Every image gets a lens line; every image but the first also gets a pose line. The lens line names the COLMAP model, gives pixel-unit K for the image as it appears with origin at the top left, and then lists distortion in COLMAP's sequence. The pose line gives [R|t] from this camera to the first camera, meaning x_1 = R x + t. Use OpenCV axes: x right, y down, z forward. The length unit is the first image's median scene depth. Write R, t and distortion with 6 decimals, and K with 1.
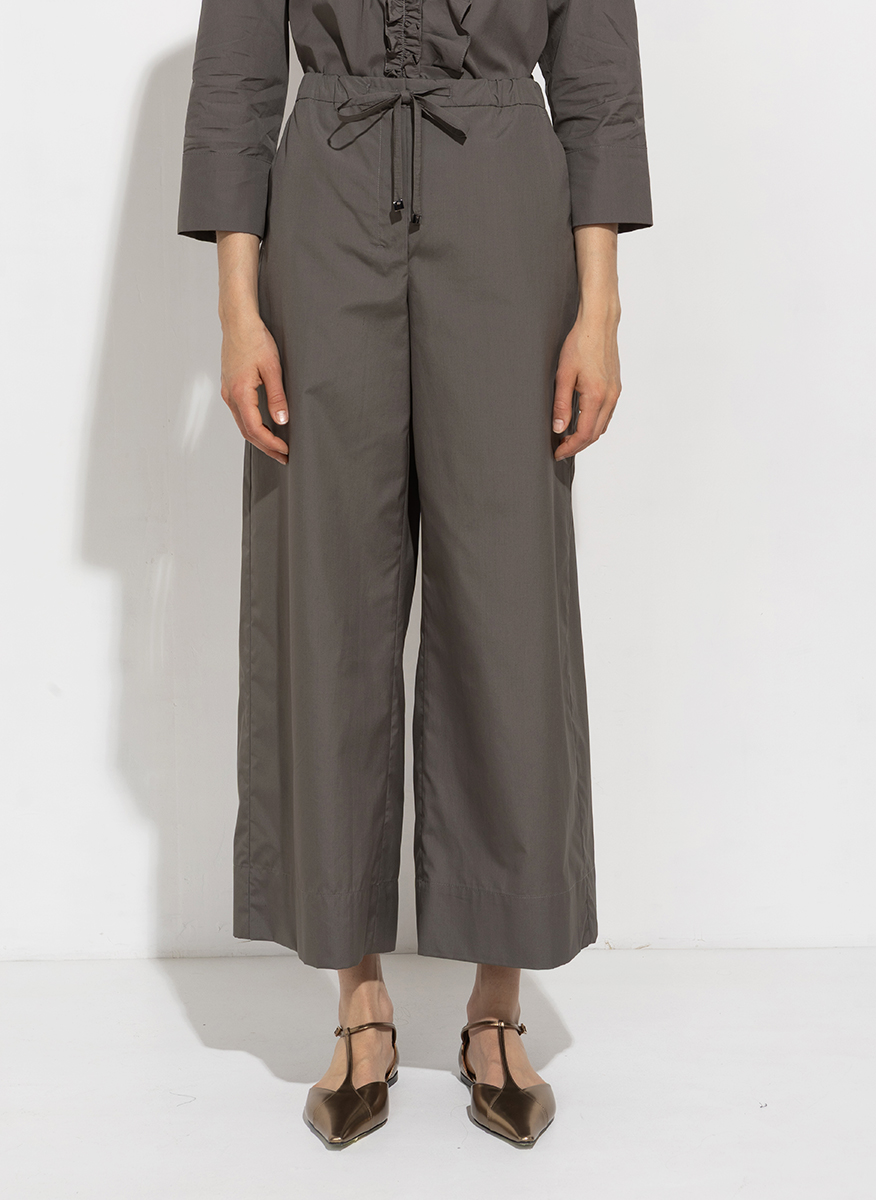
lens RADIAL K [[2416.8, 0, 439.7], [0, 2416.8, 600.9], [0, 0, 1]] dist [0.295925, 0.000000]
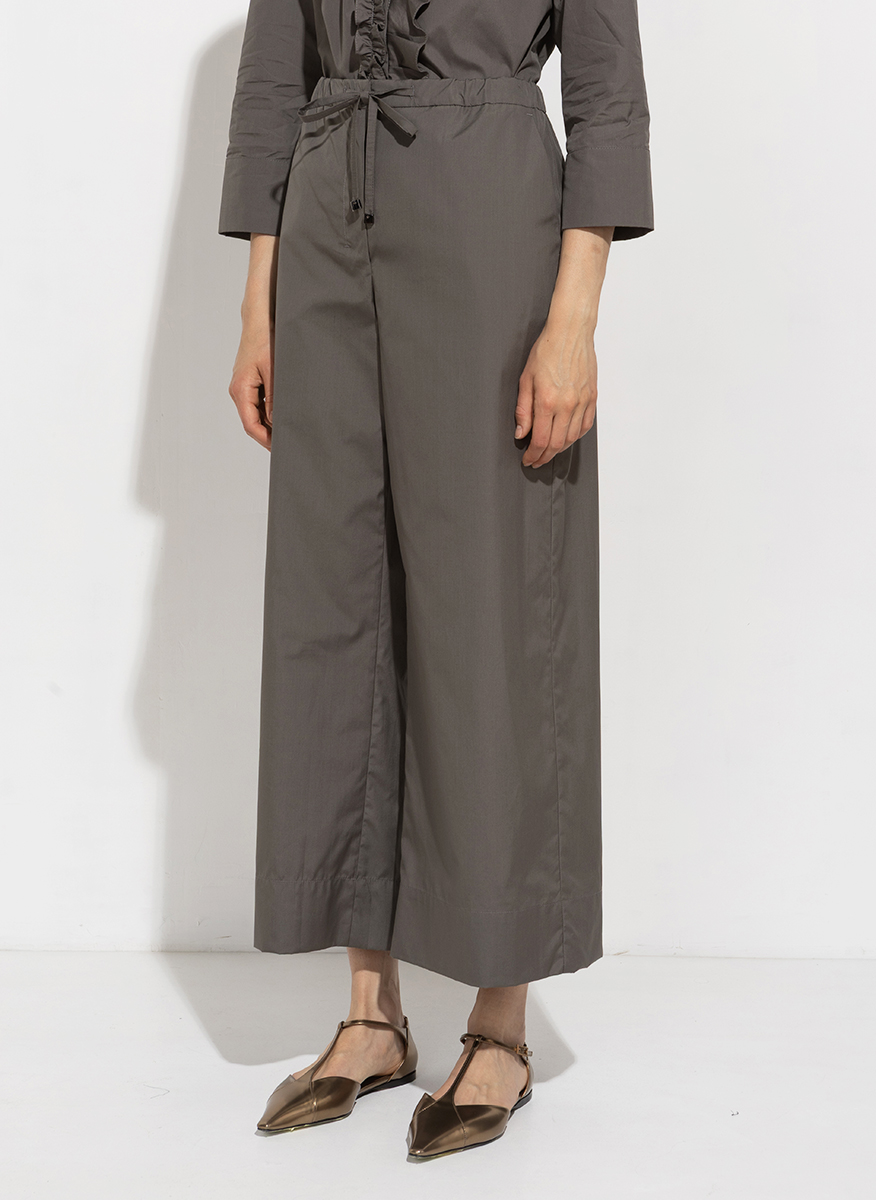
lens RADIAL K [[2416.8, 0, 436.0], [0, 2416.8, 609.2], [0, 0, 1]] dist [0.295925, 0.000000]
pose [[0.893820, 0.075442, -0.442034, 0.461070], [-0.083145, 0.996536, 0.001954, -0.000205], [0.440650, 0.035006, 0.896996, 0.111206]]
